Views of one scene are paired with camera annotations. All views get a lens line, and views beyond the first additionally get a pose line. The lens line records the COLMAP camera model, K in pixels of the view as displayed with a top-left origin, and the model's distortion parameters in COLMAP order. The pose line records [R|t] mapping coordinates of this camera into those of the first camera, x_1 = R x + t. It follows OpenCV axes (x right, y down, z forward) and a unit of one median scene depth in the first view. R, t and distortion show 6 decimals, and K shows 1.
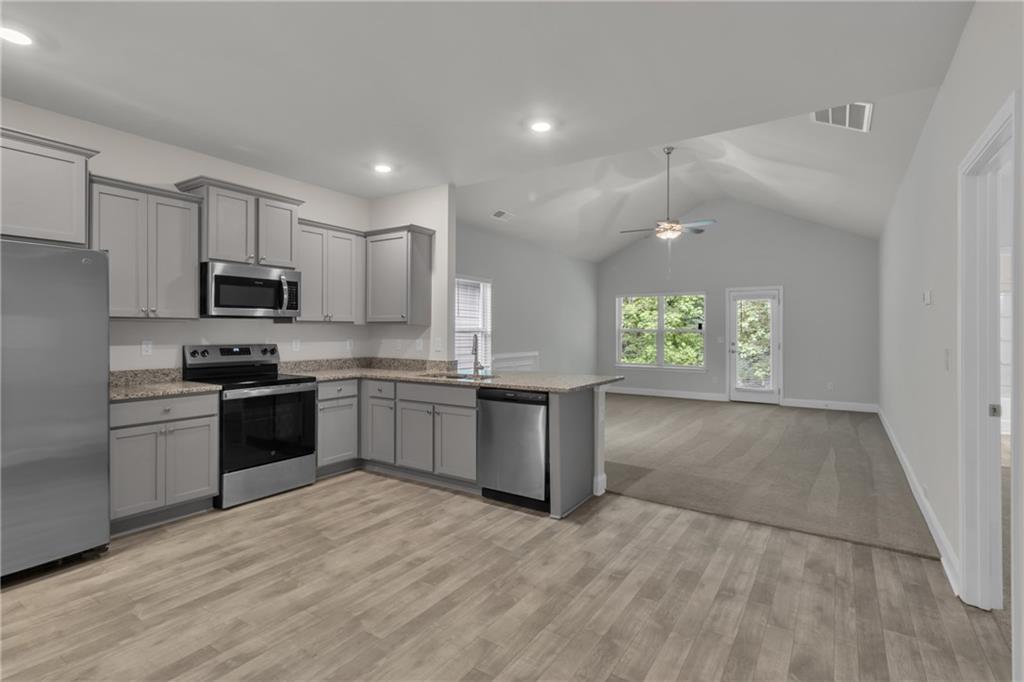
lens RADIAL K [[487.6, 0, 501.9], [0, 487.6, 333.7], [0, 0, 1]] dist [0.009210, 0.000312]
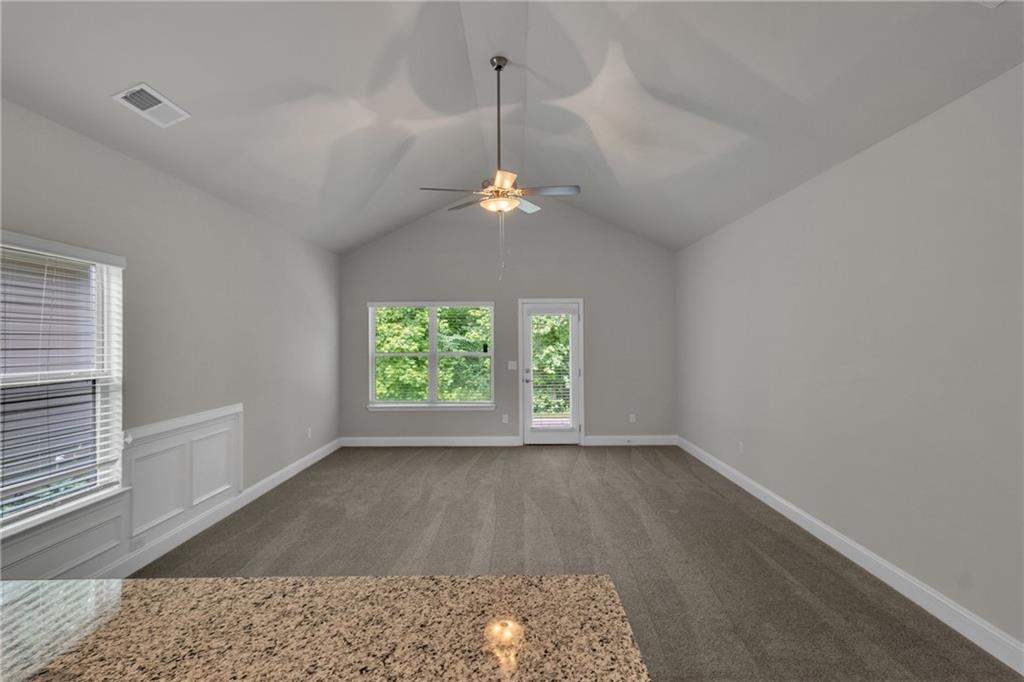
lens RADIAL K [[487.6, 0, 513.1], [0, 487.6, 332.3], [0, 0, 1]] dist [0.009210, 0.000312]
pose [[0.822755, 0.000869, 0.568396, 0.026163], [0.010663, 0.999799, -0.016963, -0.054749], [-0.568297, 0.020017, 0.822580, 0.737522]]
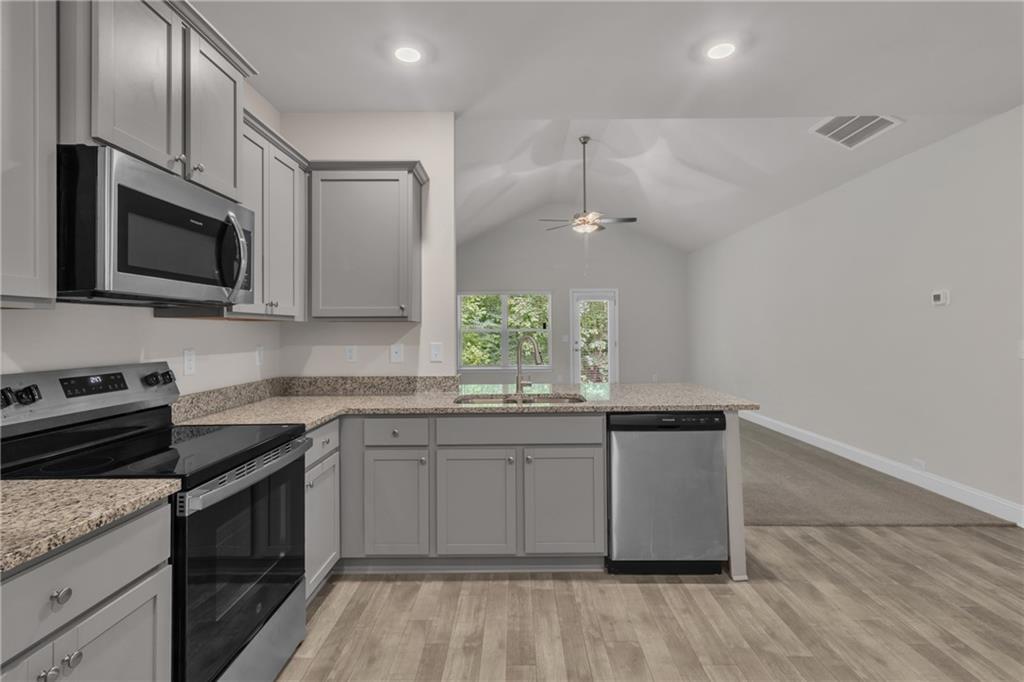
lens RADIAL K [[487.6, 0, 503.3], [0, 487.6, 329.7], [0, 0, 1]] dist [0.009210, 0.000312]
pose [[0.830729, -0.006426, 0.556641, -0.463805], [0.012374, 0.999899, -0.006922, -0.002460], [-0.556540, 0.012638, 0.830725, 0.441809]]
